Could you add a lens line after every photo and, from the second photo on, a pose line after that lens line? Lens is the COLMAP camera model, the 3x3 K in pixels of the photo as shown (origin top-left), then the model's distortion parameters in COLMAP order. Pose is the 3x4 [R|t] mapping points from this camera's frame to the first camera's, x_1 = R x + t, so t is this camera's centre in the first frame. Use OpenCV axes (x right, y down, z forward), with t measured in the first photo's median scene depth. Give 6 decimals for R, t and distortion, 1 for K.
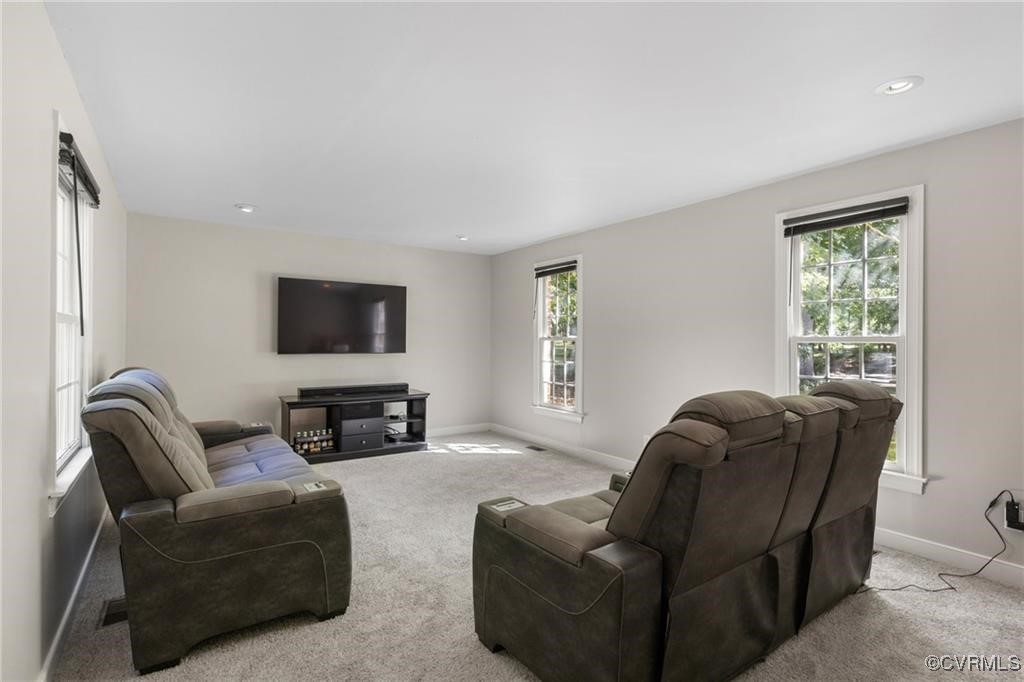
lens RADIAL K [[481.3, 0, 510.5], [0, 481.3, 336.5], [0, 0, 1]] dist [0.000624, 0.000301]
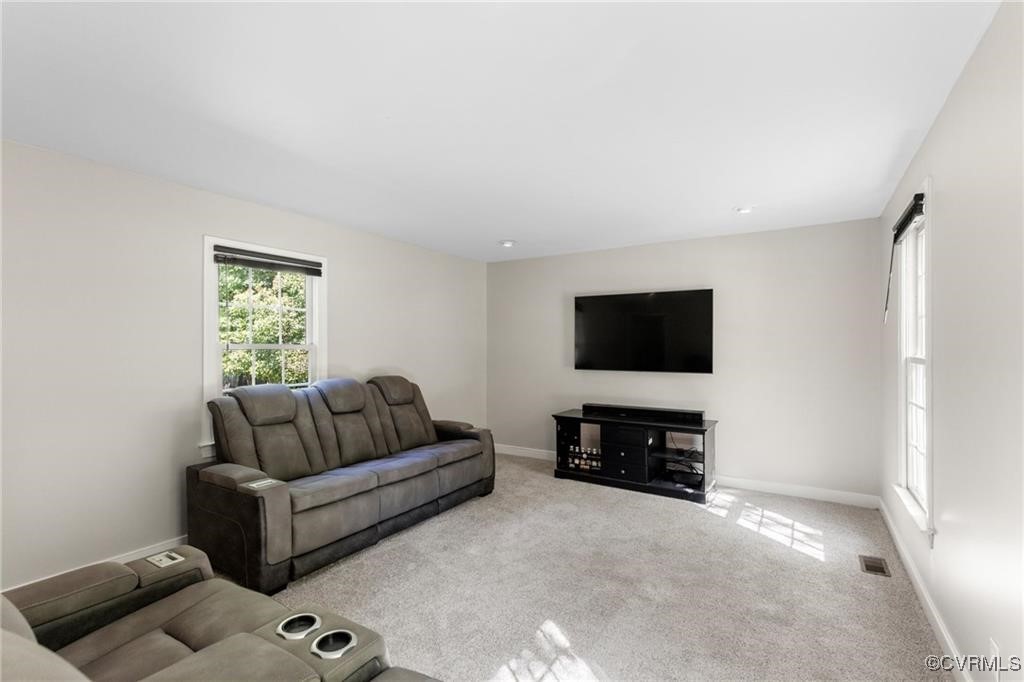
lens RADIAL K [[468.0, 0, 509.8], [0, 468.0, 349.0], [0, 0, 1]] dist [0.002338, -0.001626]
pose [[0.387911, 0.006936, -0.921671, 0.419439], [0.012615, 0.999838, 0.012834, -0.023207], [0.921611, -0.016606, 0.387760, 0.476585]]
